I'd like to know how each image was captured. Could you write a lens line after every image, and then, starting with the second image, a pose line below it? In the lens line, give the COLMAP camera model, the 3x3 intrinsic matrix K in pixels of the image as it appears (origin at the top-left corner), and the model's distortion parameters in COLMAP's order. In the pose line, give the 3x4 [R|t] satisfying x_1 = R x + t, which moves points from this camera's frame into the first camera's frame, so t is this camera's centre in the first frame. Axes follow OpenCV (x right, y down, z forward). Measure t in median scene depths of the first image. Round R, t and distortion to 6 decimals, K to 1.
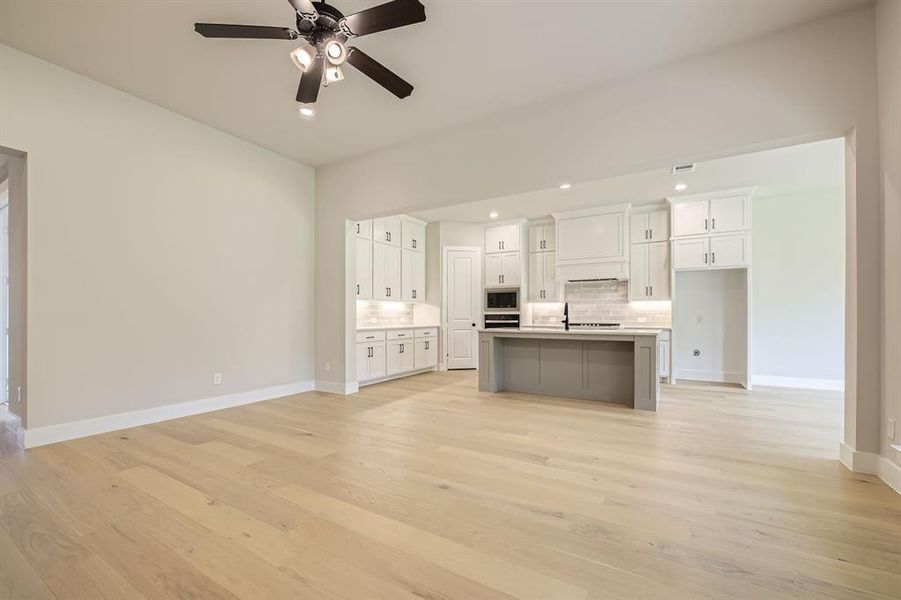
lens RADIAL K [[371.1, 0, 445.9], [0, 371.1, 315.7], [0, 0, 1]] dist [-0.010530, -0.000232]
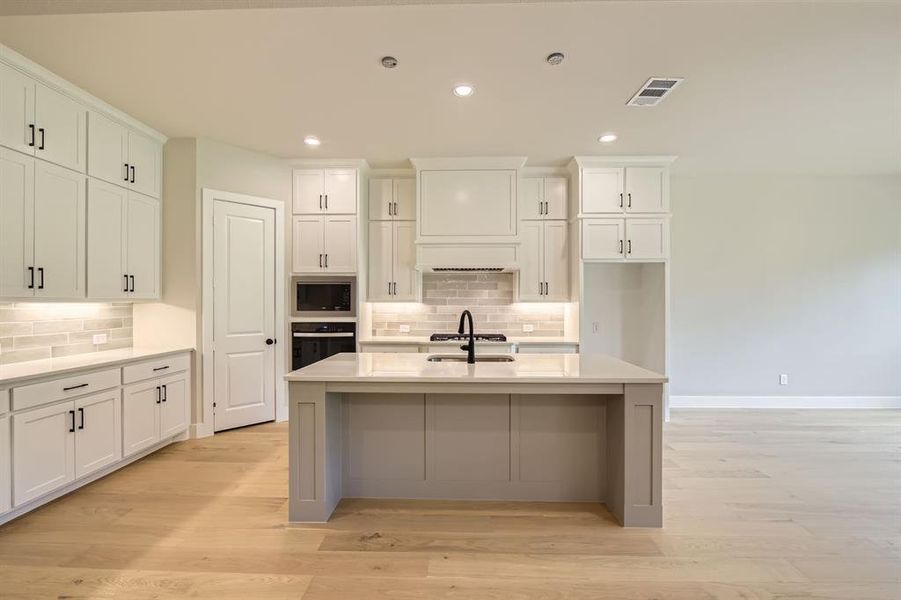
lens RADIAL K [[388.8, 0, 448.5], [0, 388.8, 303.5], [0, 0, 1]] dist [-0.004758, -0.000126]
pose [[0.867596, -0.000563, 0.497269, 0.020019], [0.000128, 1.000000, 0.000910, -0.036211], [-0.497269, -0.000726, 0.867596, 0.415715]]
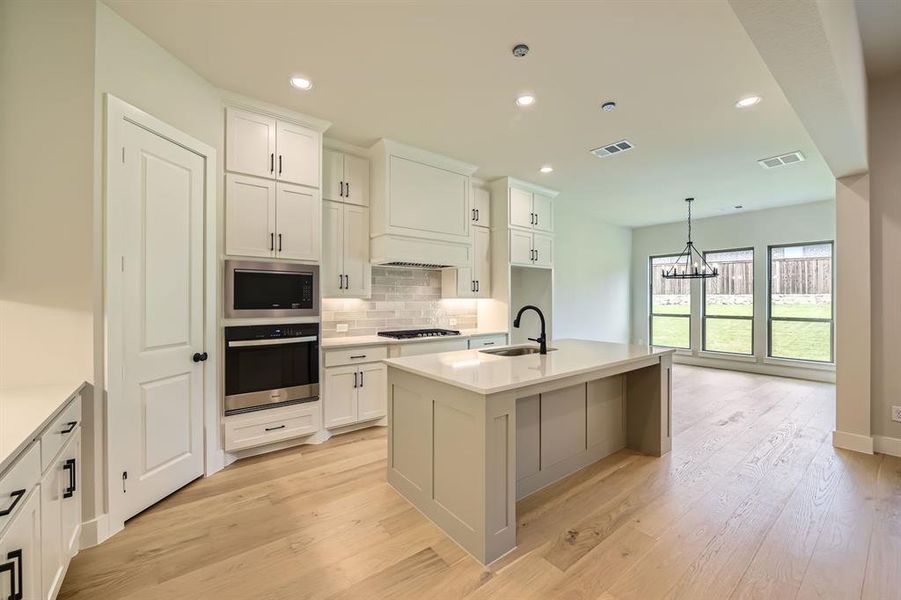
lens RADIAL K [[363.8, 0, 454.1], [0, 363.8, 298.6], [0, 0, 1]] dist [-0.007879, -0.000773]
pose [[0.343135, 0.002291, 0.939283, -0.188993], [0.000712, 0.999996, -0.002699, -0.035180], [-0.939286, 0.001595, 0.343132, 0.720282]]
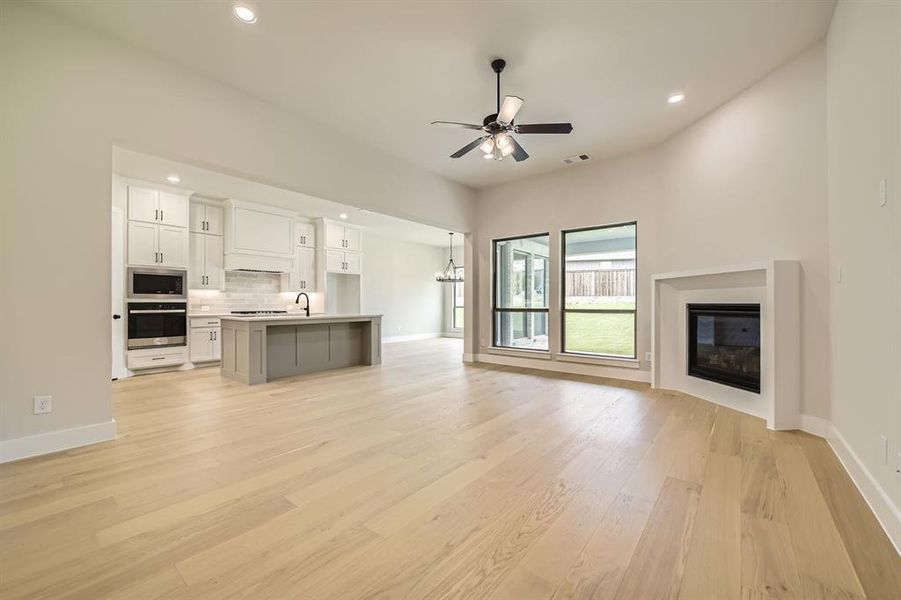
lens RADIAL K [[363.8, 0, 457.1], [0, 363.8, 303.6], [0, 0, 1]] dist [-0.007879, -0.000773]
pose [[0.118871, 0.000895, 0.992909, -0.587806], [0.000548, 0.999999, -0.000967, 0.000190], [-0.992910, 0.000659, 0.118870, 0.301094]]
